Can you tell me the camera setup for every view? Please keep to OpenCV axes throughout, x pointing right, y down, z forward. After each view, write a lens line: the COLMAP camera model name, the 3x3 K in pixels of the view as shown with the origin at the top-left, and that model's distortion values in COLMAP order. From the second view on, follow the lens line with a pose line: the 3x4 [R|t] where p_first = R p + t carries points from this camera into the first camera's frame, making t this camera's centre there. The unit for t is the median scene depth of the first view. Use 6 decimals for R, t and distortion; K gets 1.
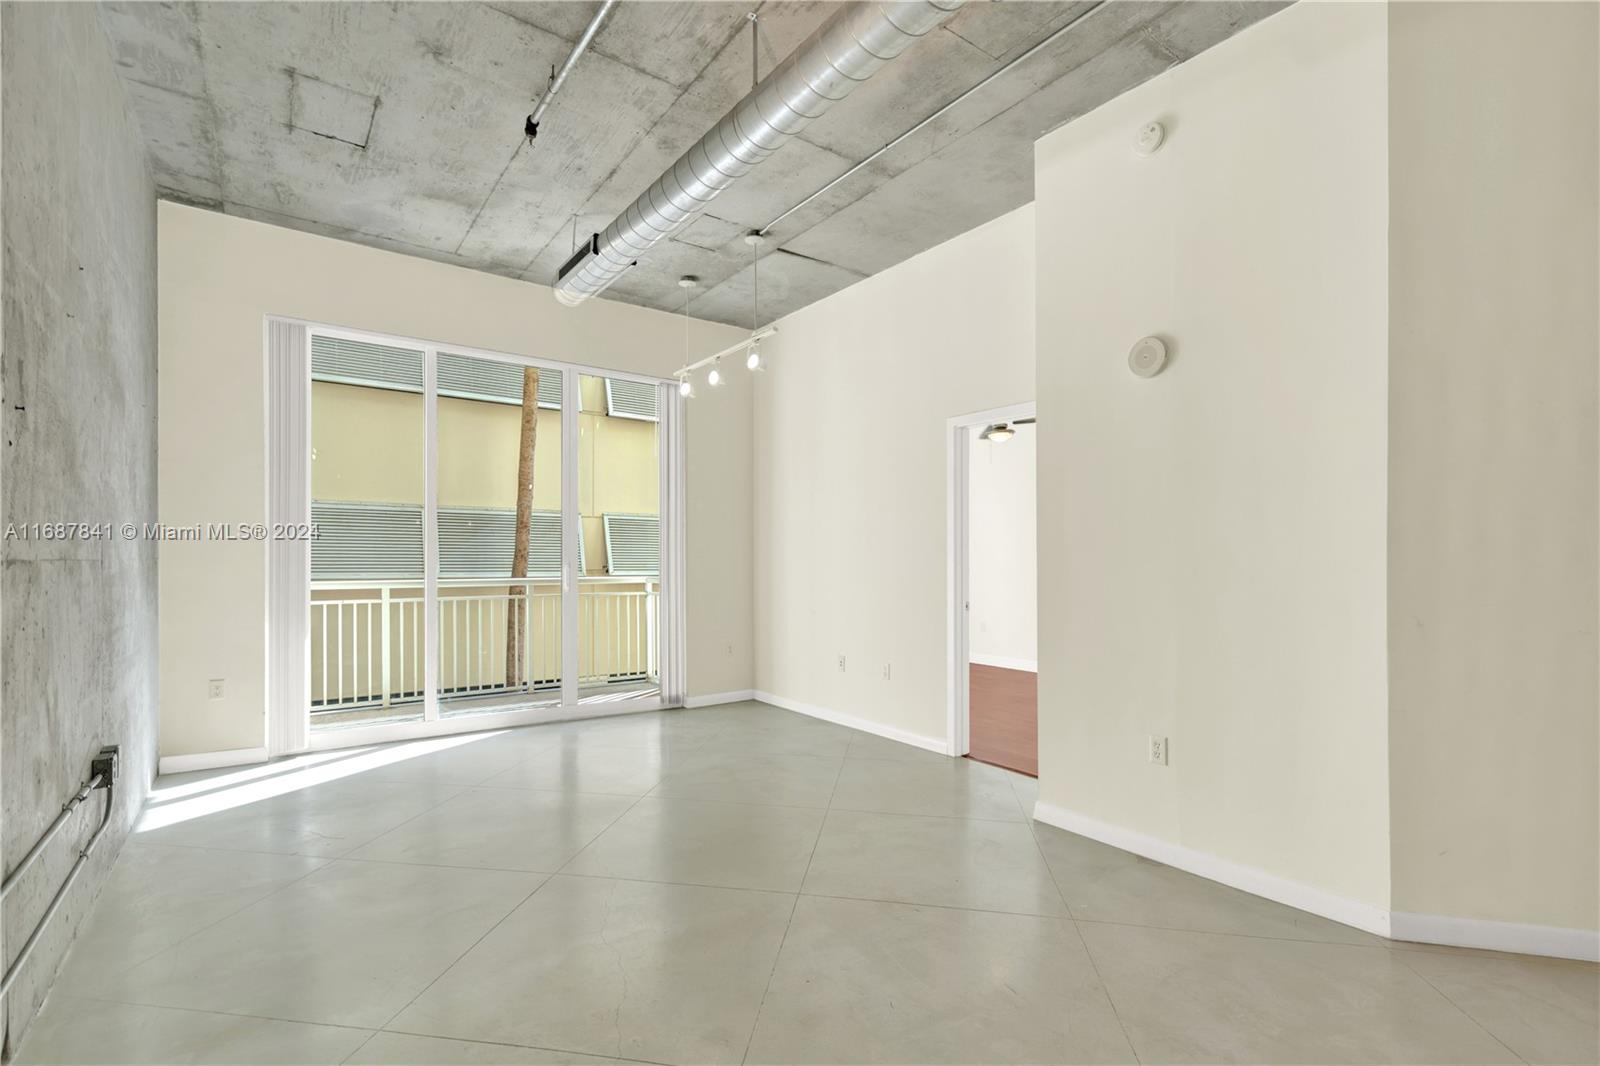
lens RADIAL K [[724.8, 0, 801.6], [0, 724.8, 544.4], [0, 0, 1]] dist [-0.000455, 0.001013]
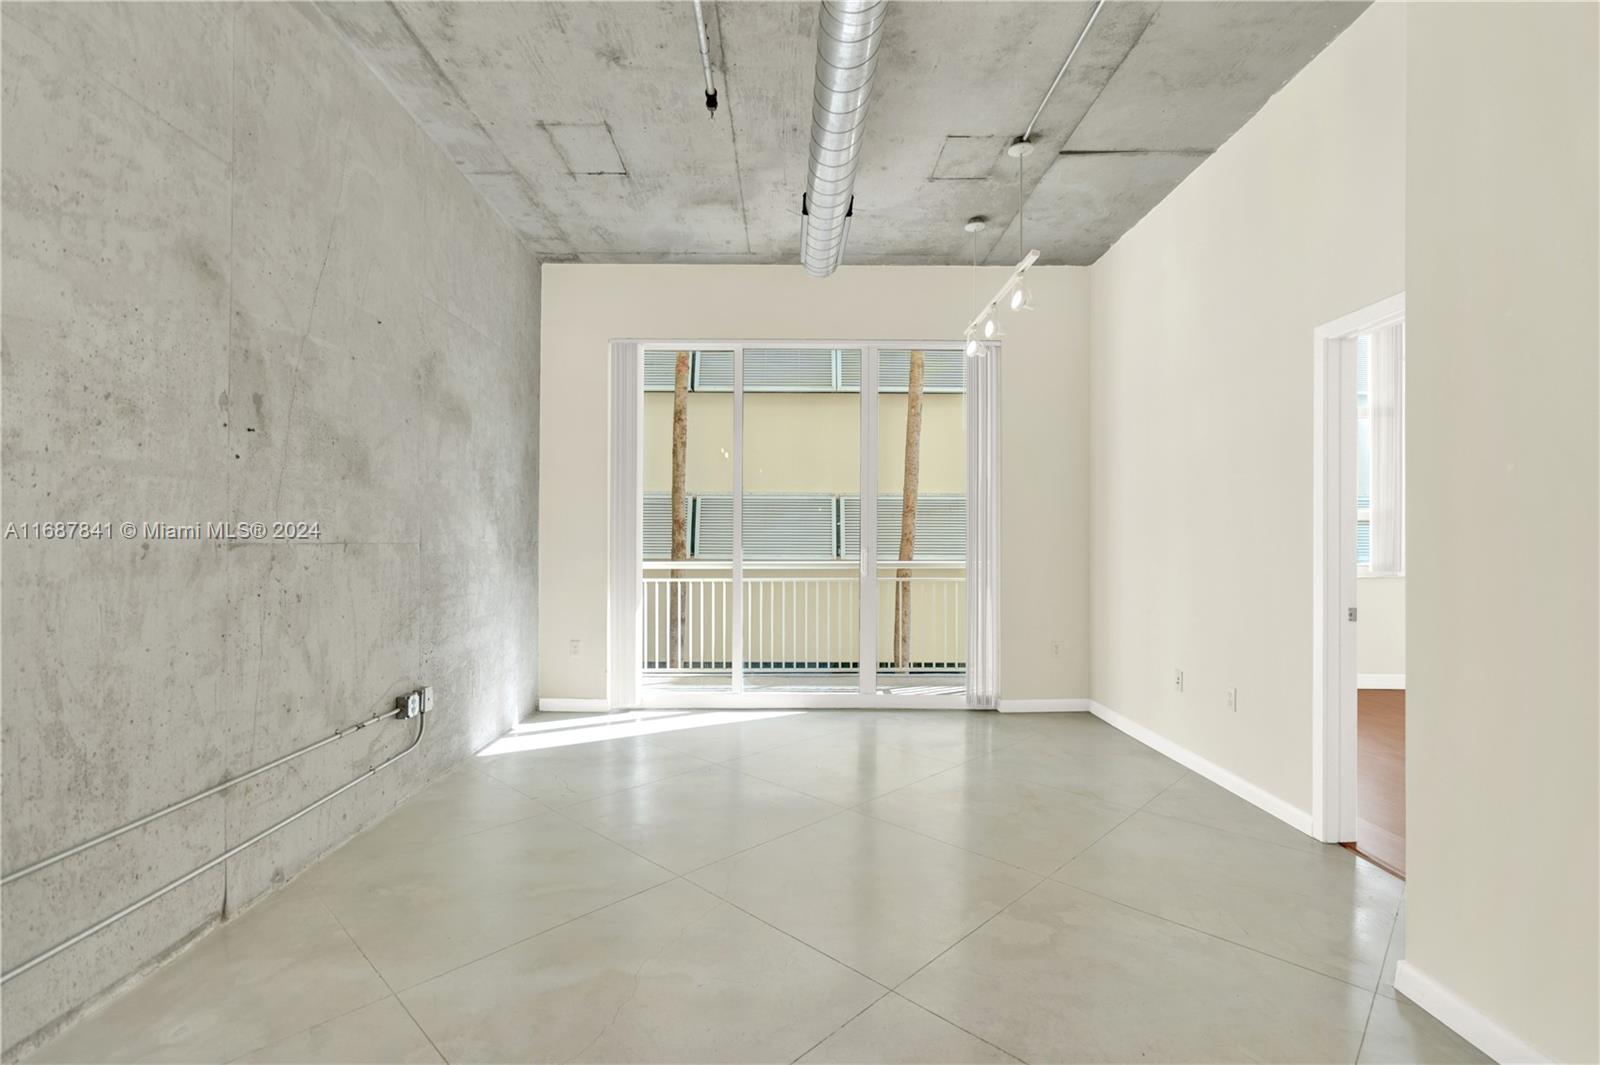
lens RADIAL K [[722.6, 0, 792.6], [0, 722.6, 537.7], [0, 0, 1]] dist [-0.004911, 0.000786]
pose [[0.812477, -0.004770, -0.582974, 0.184892], [0.012669, 0.999875, 0.009475, 0.003726], [0.582855, -0.015084, 0.812436, 0.177110]]
